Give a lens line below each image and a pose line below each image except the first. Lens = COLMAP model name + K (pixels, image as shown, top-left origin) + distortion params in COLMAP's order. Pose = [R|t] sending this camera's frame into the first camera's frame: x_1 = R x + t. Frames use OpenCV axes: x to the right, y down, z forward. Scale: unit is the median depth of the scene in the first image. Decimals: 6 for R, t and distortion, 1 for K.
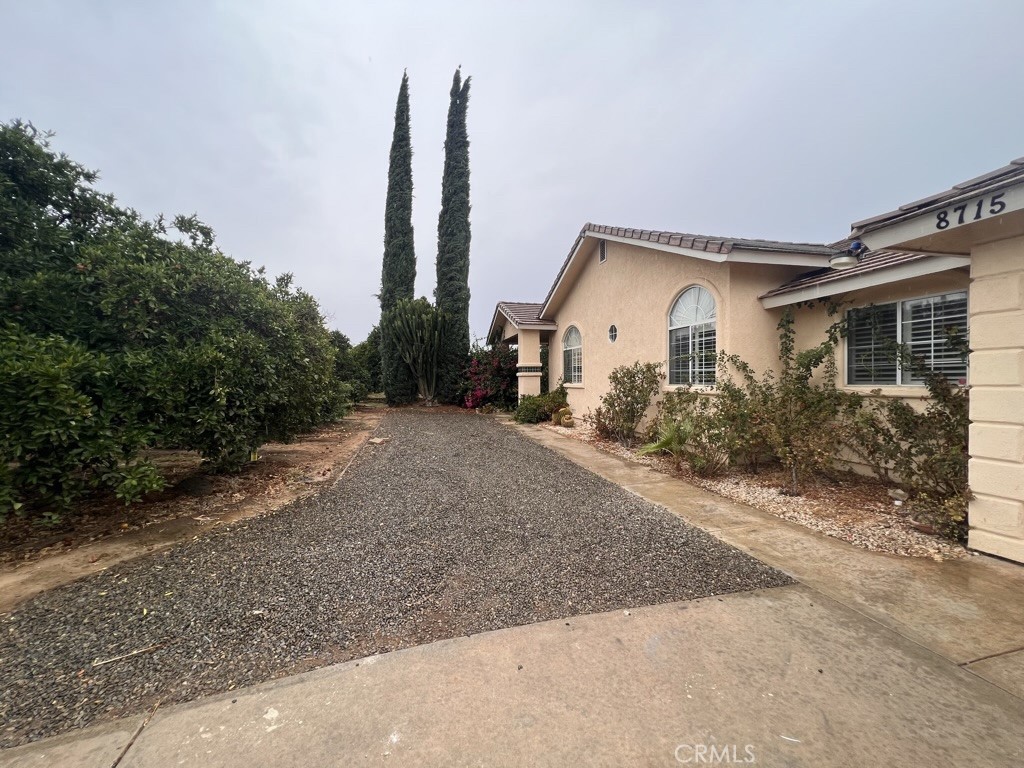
lens RADIAL K [[409.3, 0, 507.4], [0, 409.3, 388.3], [0, 0, 1]] dist [-0.001251, 0.000004]
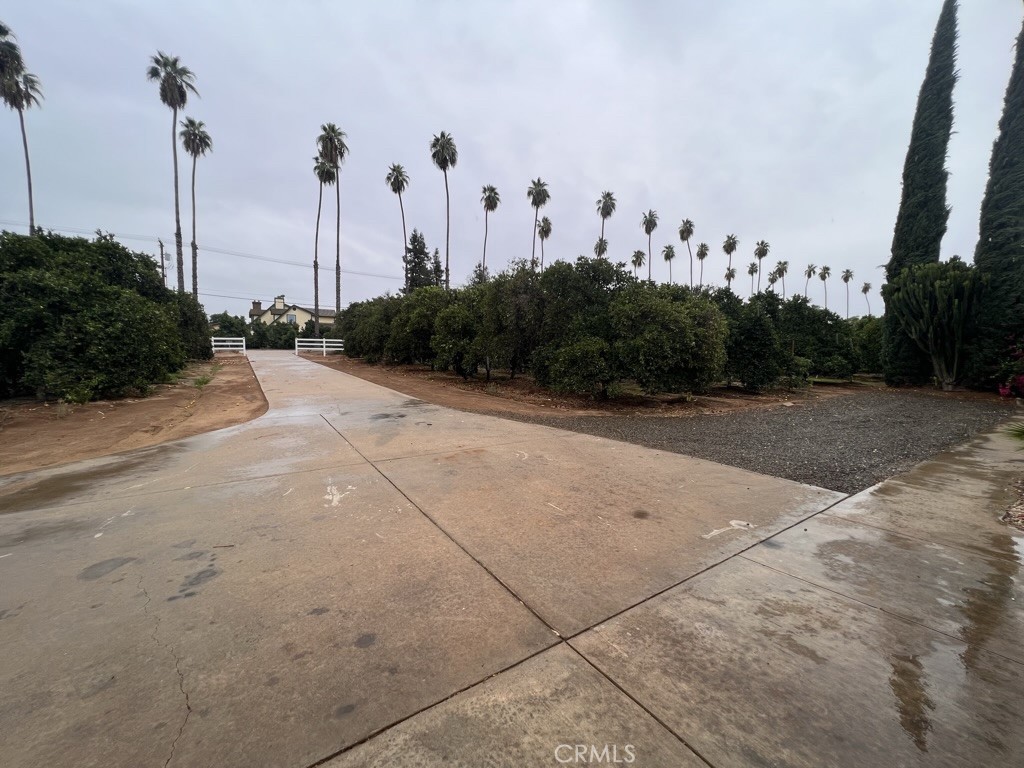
lens RADIAL K [[409.3, 0, 513.4], [0, 409.3, 385.0], [0, 0, 1]] dist [-0.001251, 0.000004]
pose [[0.355862, 0.085439, -0.930625, 0.271213], [-0.036953, 0.996320, 0.077340, 0.001691], [0.933808, 0.006867, 0.357710, -0.115422]]
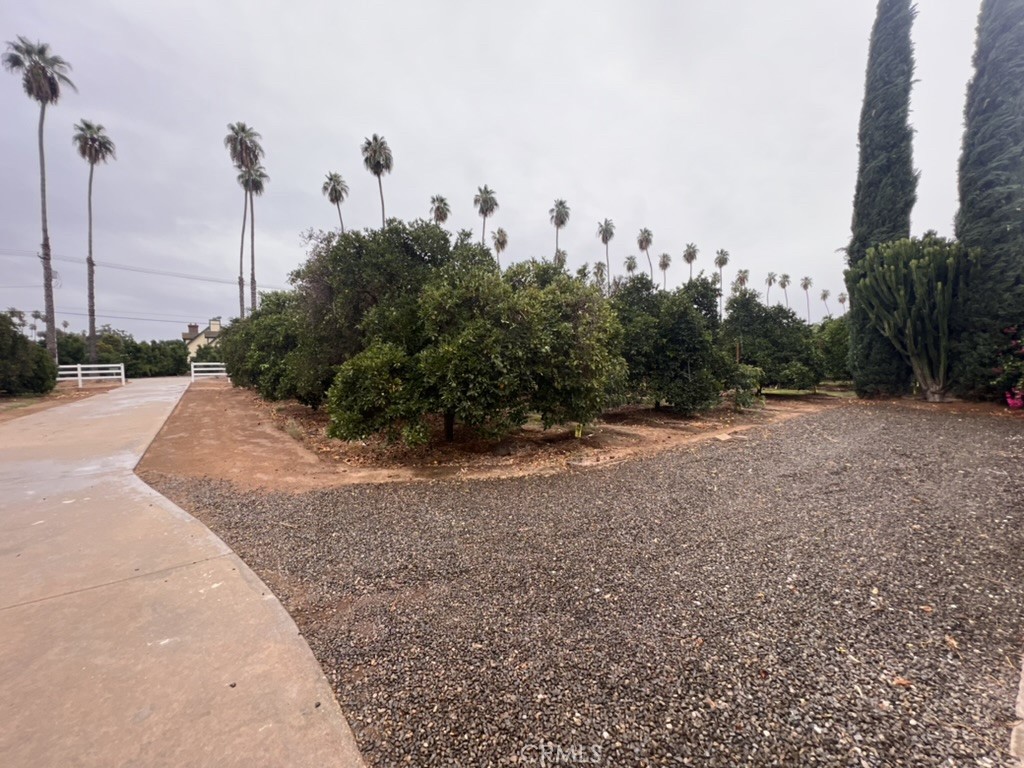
lens RADIAL K [[409.3, 0, 514.0], [0, 409.3, 384.9], [0, 0, 1]] dist [-0.001251, 0.000004]
pose [[0.406292, 0.033097, -0.913144, 0.129449], [-0.002446, 0.999380, 0.035134, -0.002646], [0.913740, -0.012041, 0.406121, 0.142654]]
